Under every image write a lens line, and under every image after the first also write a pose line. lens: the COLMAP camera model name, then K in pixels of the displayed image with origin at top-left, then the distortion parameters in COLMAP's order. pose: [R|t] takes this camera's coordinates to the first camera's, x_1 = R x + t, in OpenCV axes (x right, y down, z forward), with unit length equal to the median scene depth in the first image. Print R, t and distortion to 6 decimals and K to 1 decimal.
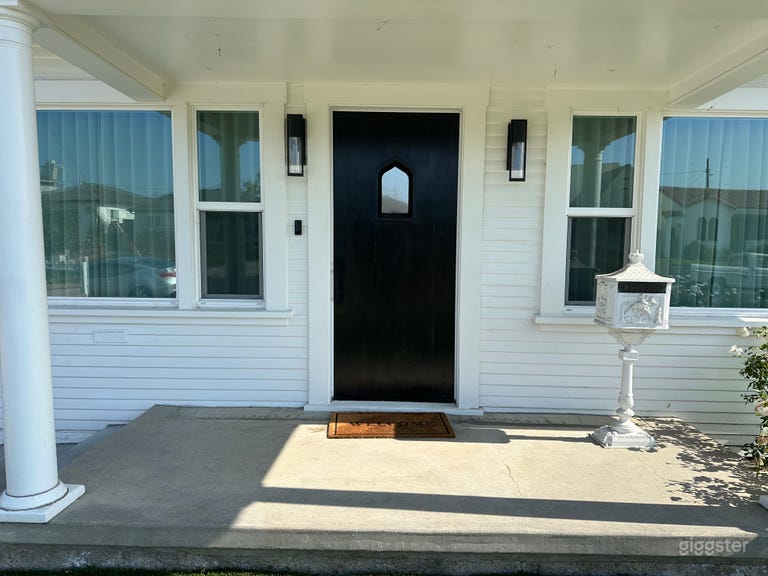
lens RADIAL K [[534.1, 0, 386.5], [0, 534.1, 291.7], [0, 0, 1]] dist [0.043478, -0.009413]
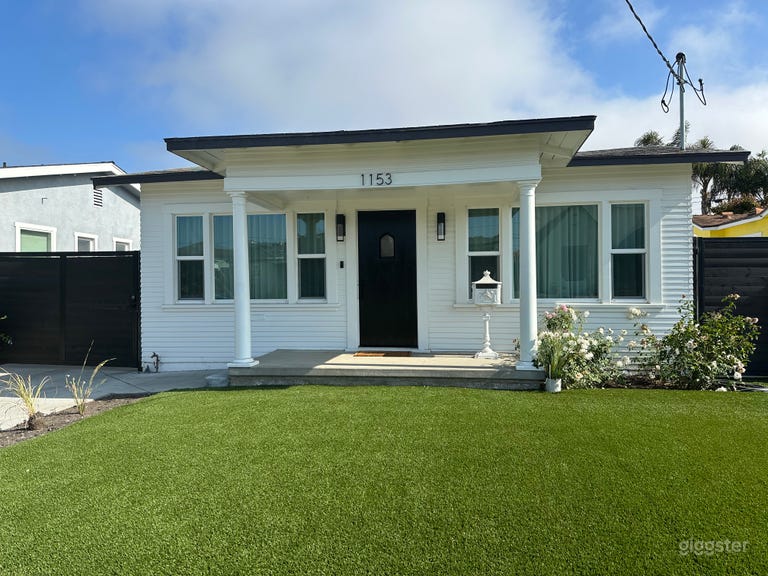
lens RADIAL K [[534.1, 0, 381.6], [0, 534.1, 282.3], [0, 0, 1]] dist [0.043478, -0.009413]
pose [[0.989593, -0.023148, -0.142021, 0.298229], [0.009657, 0.995435, -0.094955, 0.157091], [0.143571, 0.092595, 0.985299, -1.095677]]
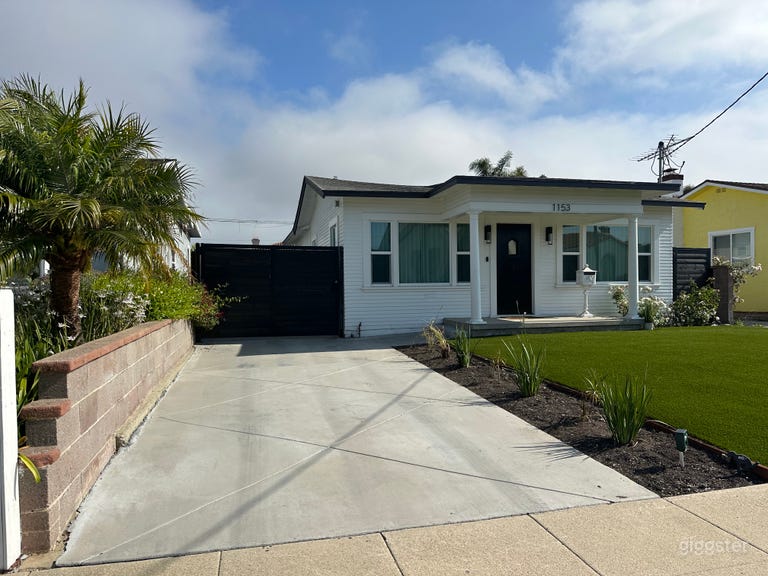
lens RADIAL K [[534.1, 0, 381.7], [0, 534.1, 289.7], [0, 0, 1]] dist [0.043478, -0.009413]
pose [[0.968911, -0.025315, 0.246111, -1.573749], [0.043543, 0.996673, -0.068904, 0.253868], [-0.243548, 0.077478, 0.966789, -1.925518]]
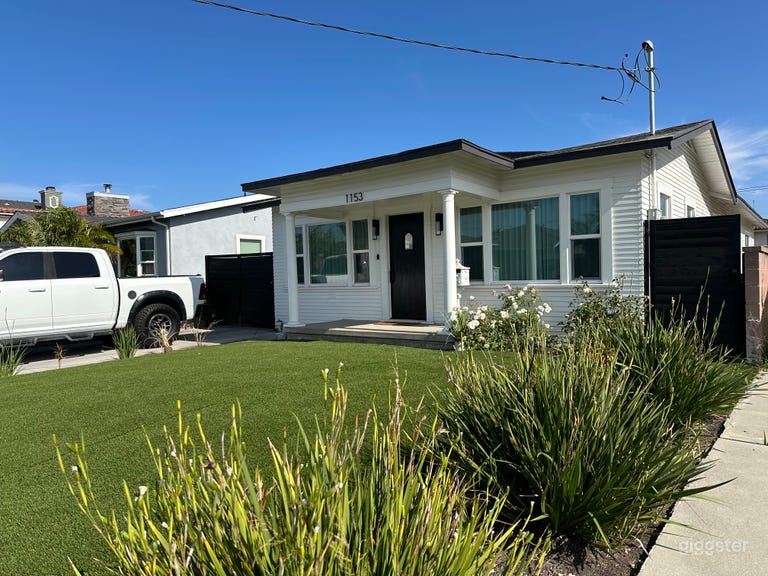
lens RADIAL K [[534.1, 0, 387.7], [0, 534.1, 293.6], [0, 0, 1]] dist [0.043478, -0.009413]
pose [[0.788885, -0.016011, -0.614332, 1.644533], [-0.012646, 0.999026, -0.042276, 0.198549], [0.614410, 0.041120, 0.787914, -1.234098]]
